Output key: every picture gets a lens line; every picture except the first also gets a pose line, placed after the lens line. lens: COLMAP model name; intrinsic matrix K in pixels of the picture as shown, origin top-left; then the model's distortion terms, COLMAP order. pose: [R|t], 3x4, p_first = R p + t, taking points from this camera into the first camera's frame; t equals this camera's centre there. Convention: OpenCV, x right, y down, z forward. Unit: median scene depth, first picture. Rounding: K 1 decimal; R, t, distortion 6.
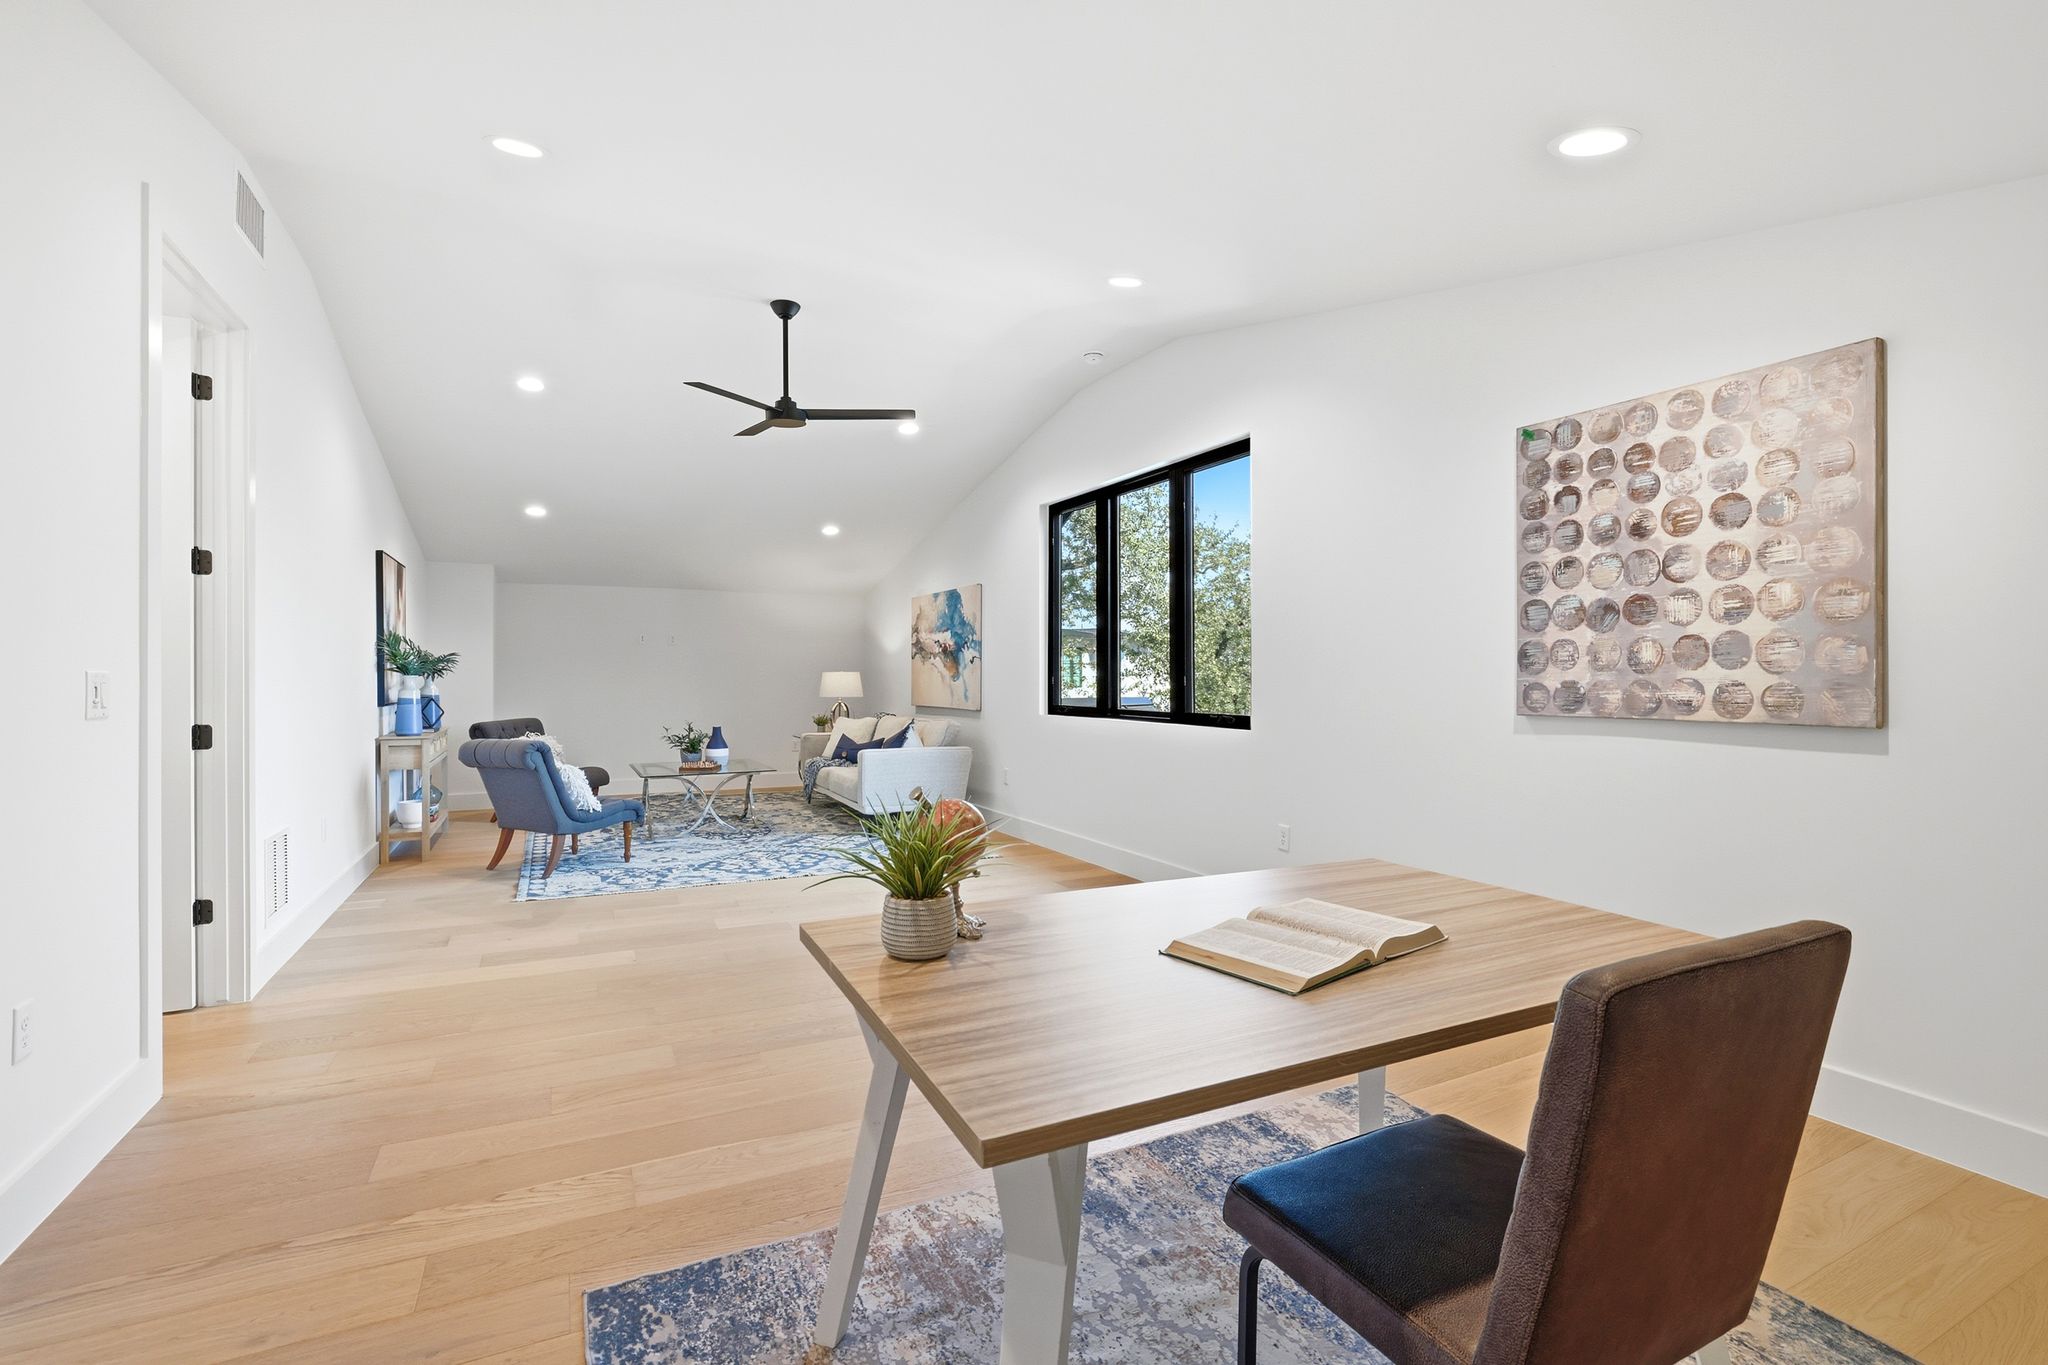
lens RADIAL K [[894.8, 0, 995.8], [0, 894.8, 672.5], [0, 0, 1]] dist [-0.026703, 0.005459]
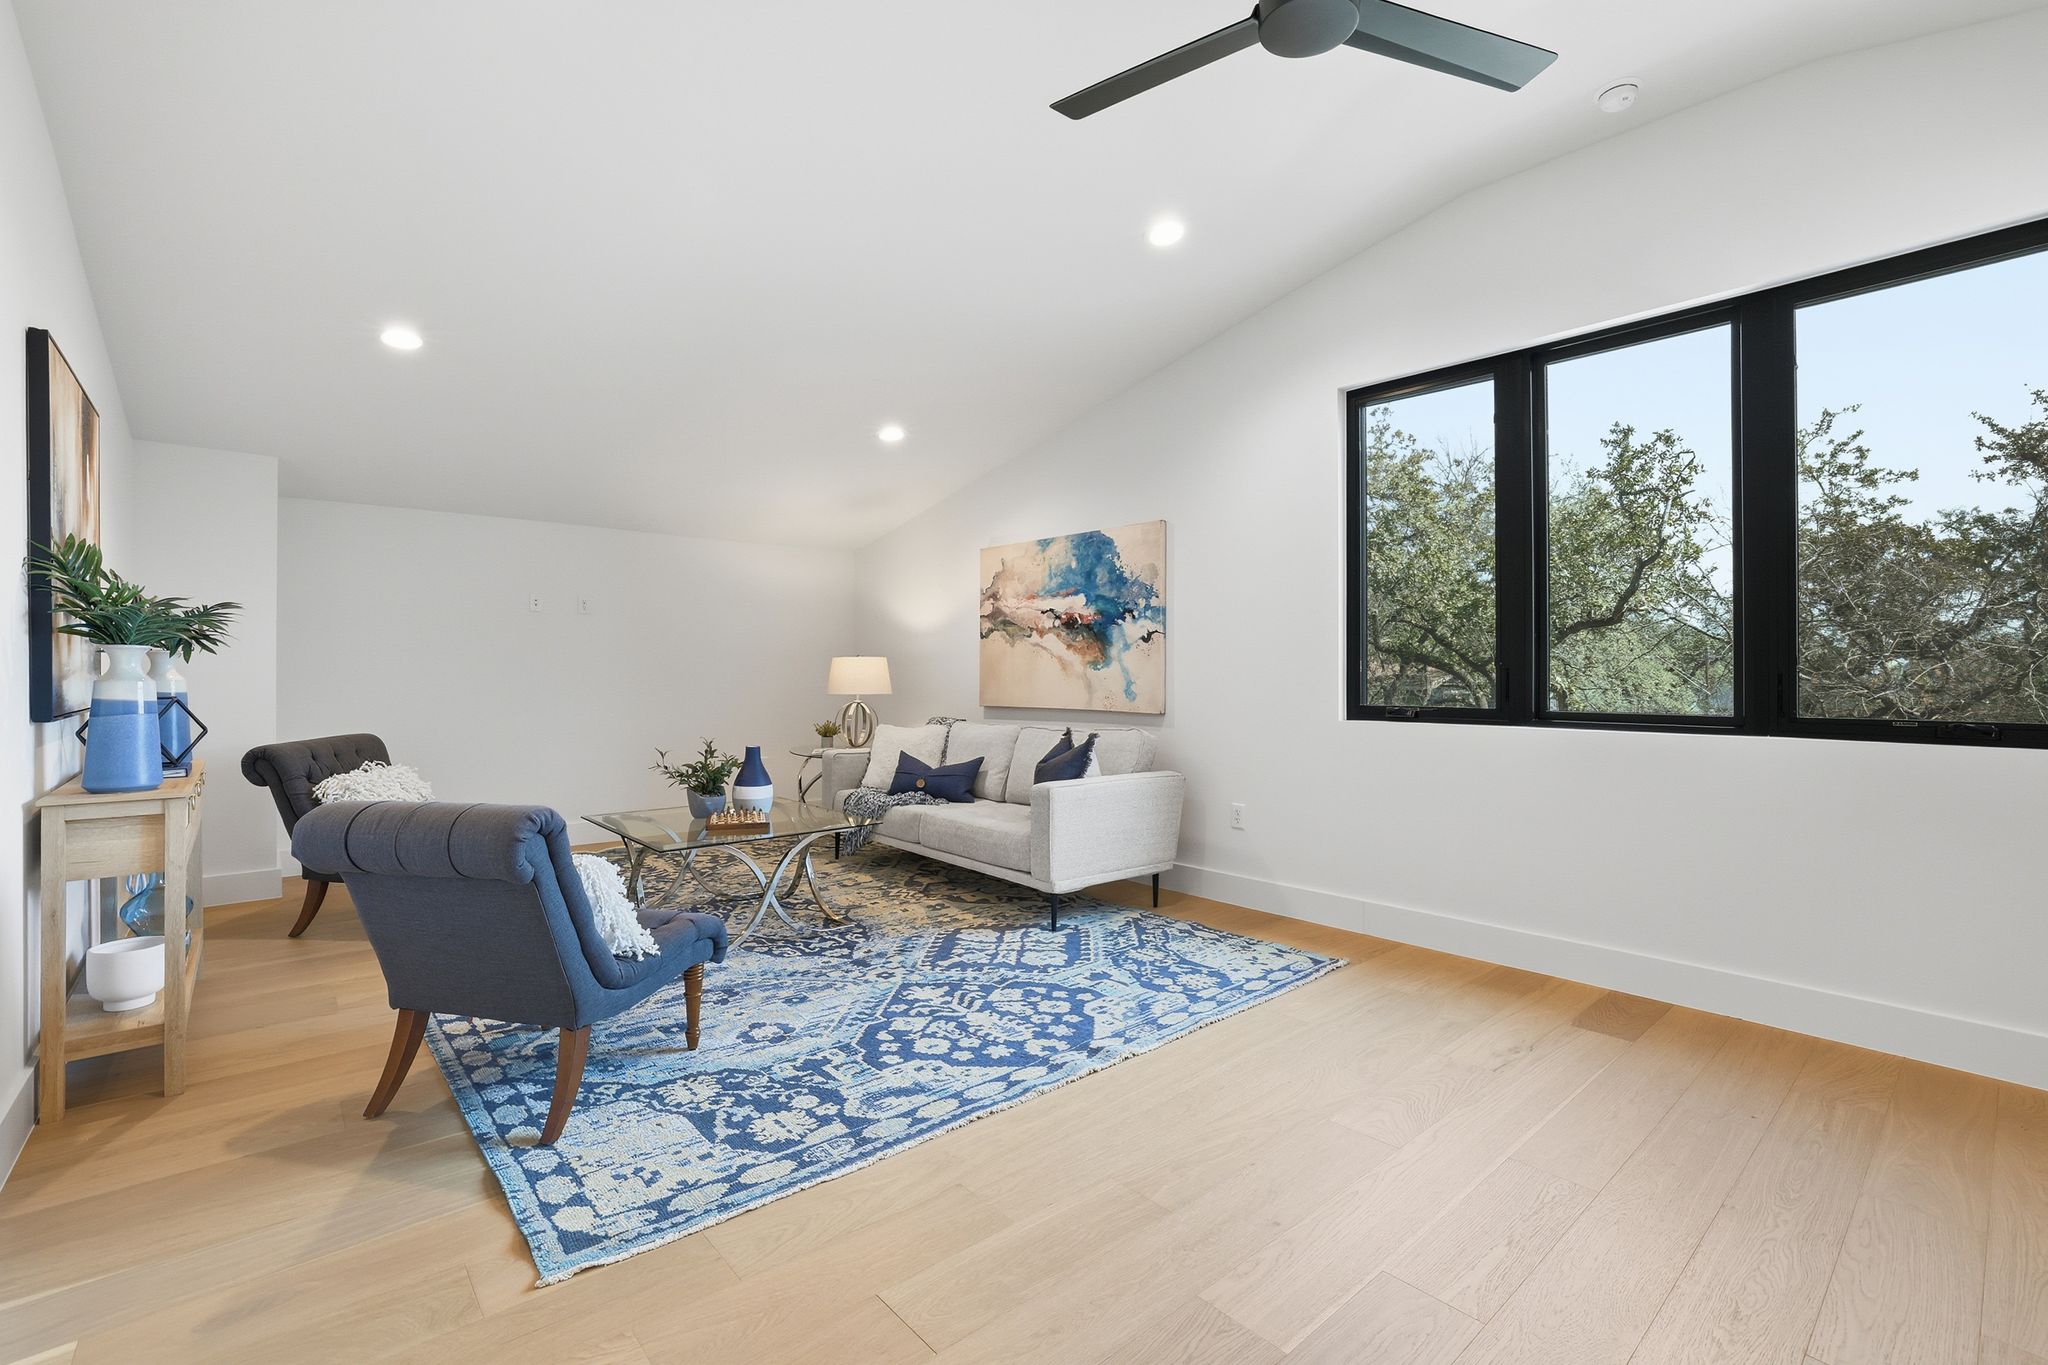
lens RADIAL K [[894.8, 0, 1015.6], [0, 894.8, 670.4], [0, 0, 1]] dist [-0.026703, 0.005459]
pose [[0.966965, 0.003343, 0.254886, -0.335238], [-0.003714, 0.999993, 0.000974, 0.012035], [-0.254881, -0.001888, 0.966970, 0.458995]]
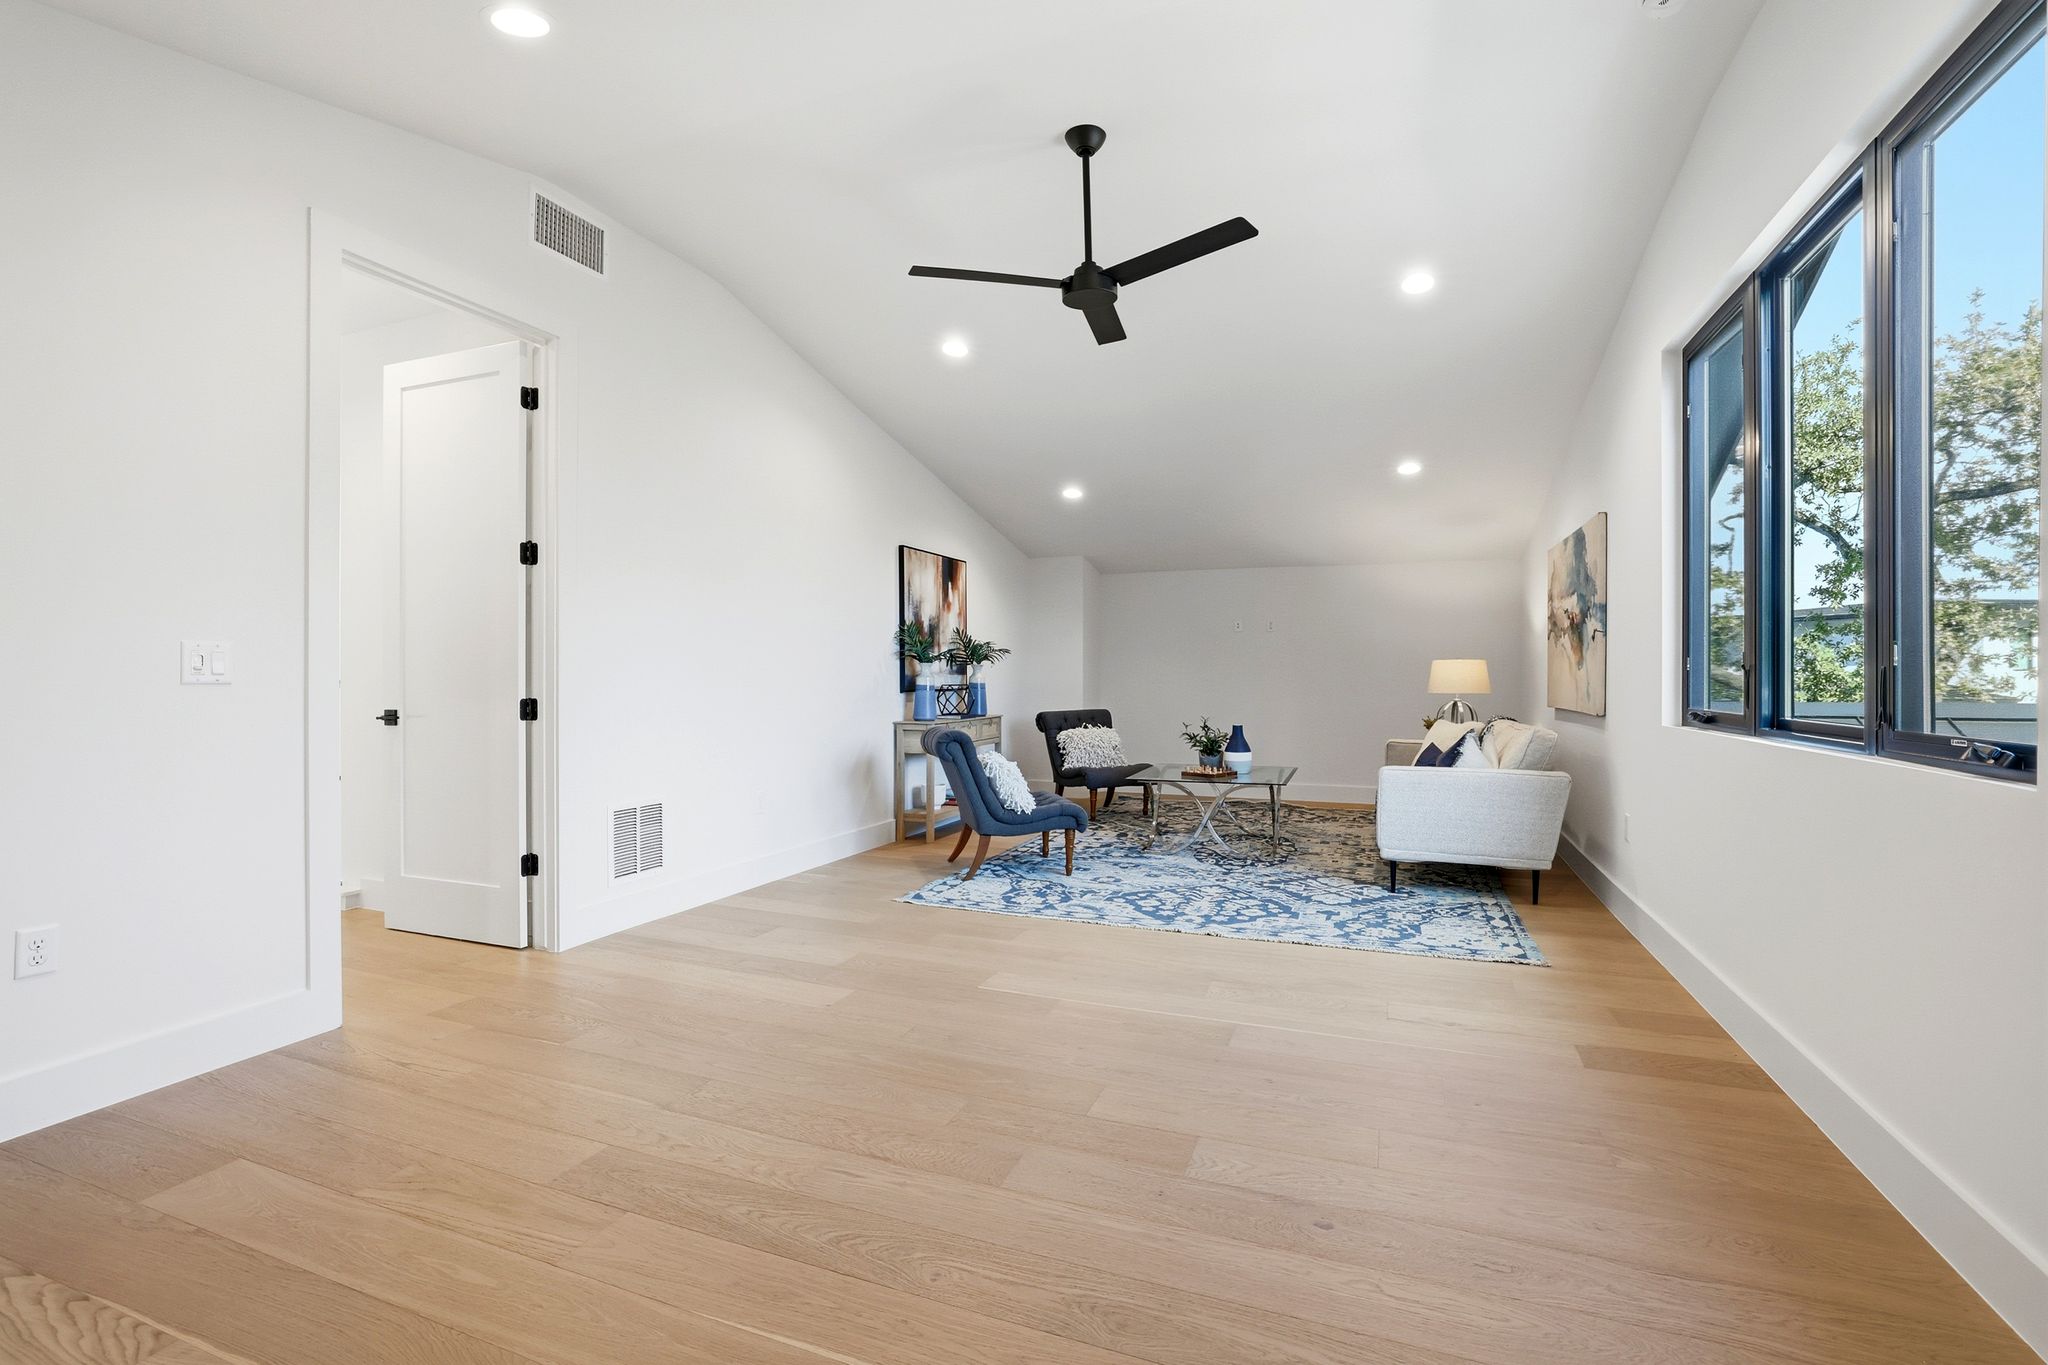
lens RADIAL K [[894.8, 0, 1052.0], [0, 894.8, 676.3], [0, 0, 1]] dist [-0.026703, 0.005459]
pose [[0.691918, 0.001679, -0.721974, 0.186862], [0.001589, 0.999991, 0.003848, 0.013681], [0.721974, -0.003809, 0.691909, 0.346805]]
